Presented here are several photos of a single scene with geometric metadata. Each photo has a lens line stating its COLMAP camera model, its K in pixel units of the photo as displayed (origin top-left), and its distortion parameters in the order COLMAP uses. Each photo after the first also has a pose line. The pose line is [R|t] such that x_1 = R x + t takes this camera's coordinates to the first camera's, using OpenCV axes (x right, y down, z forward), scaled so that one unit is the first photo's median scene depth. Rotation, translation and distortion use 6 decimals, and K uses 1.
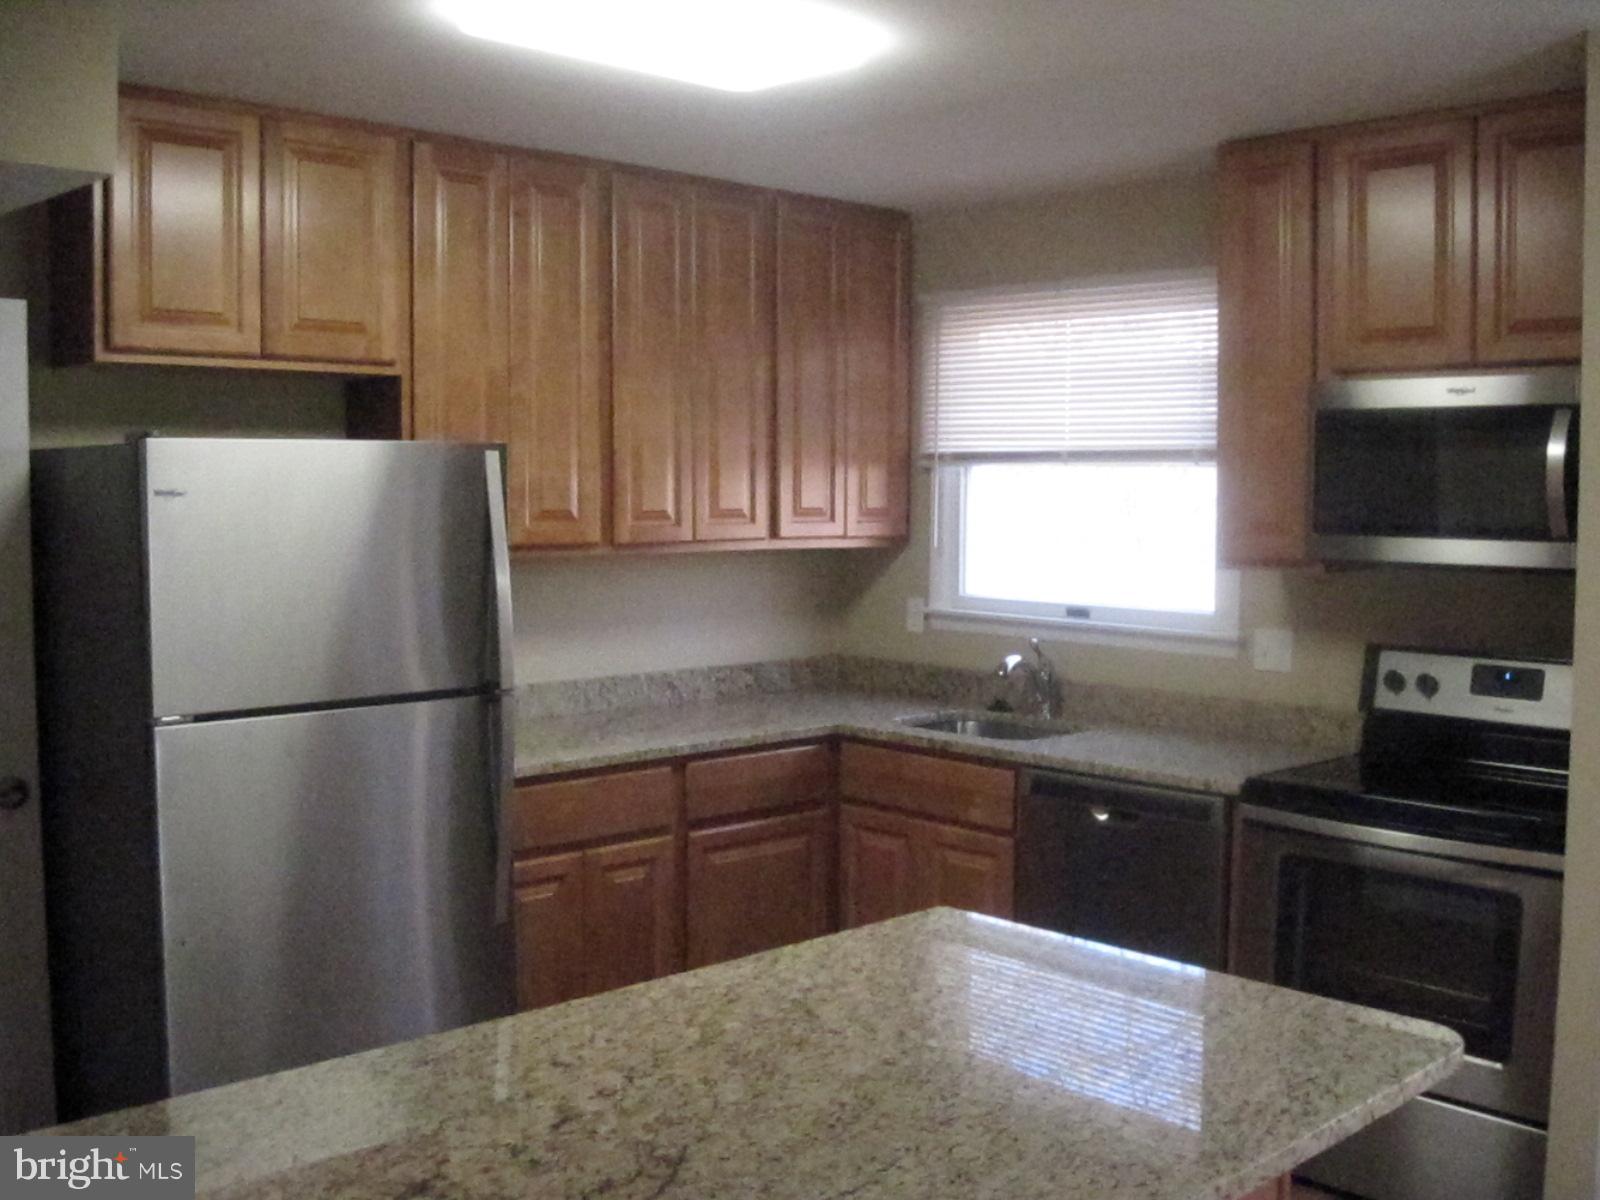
lens RADIAL K [[1613.9, 0, 800.0], [0, 1613.9, 600.0], [0, 0, 1]] dist [-0.149909, 0.024856]
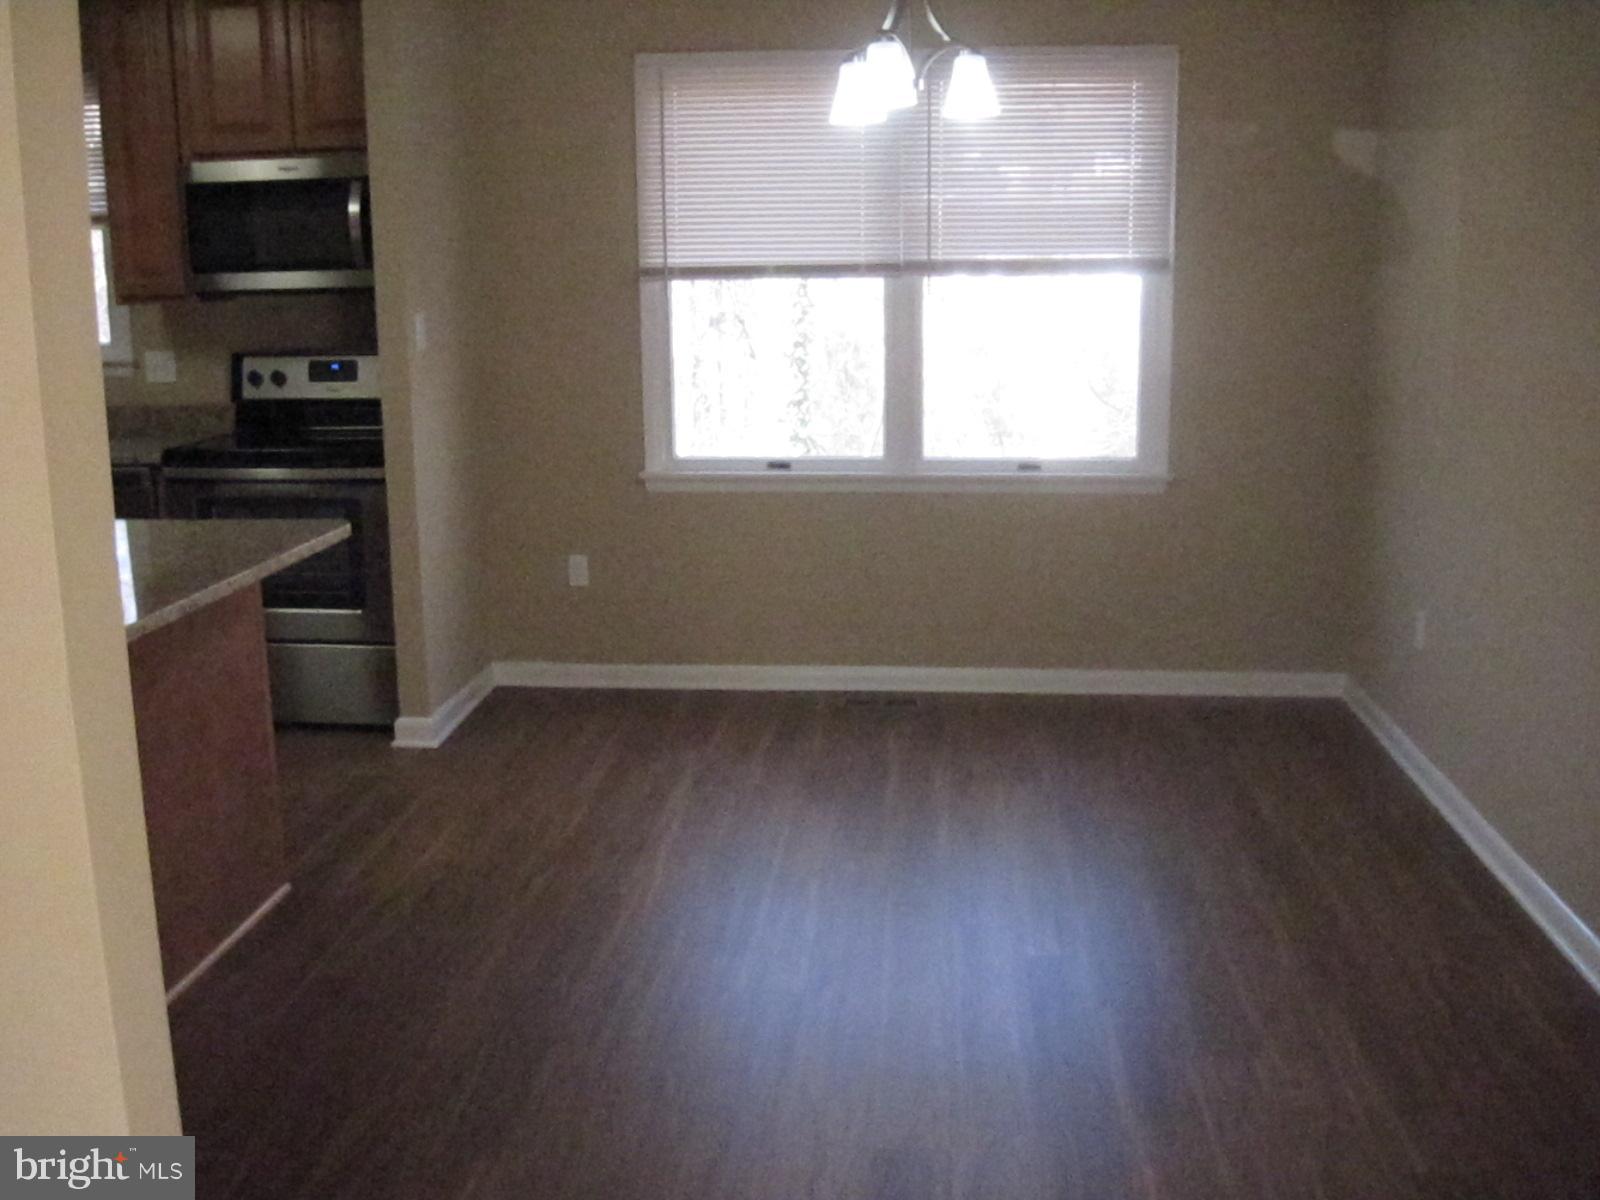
lens RADIAL K [[1613.9, 0, 800.0], [0, 1613.9, 600.0], [0, 0, 1]] dist [-0.149909, 0.024856]
pose [[0.753958, -0.155968, 0.638139, -0.194731], [0.054593, 0.982923, 0.175735, 0.027182], [-0.654650, -0.097659, 0.749597, -0.404946]]
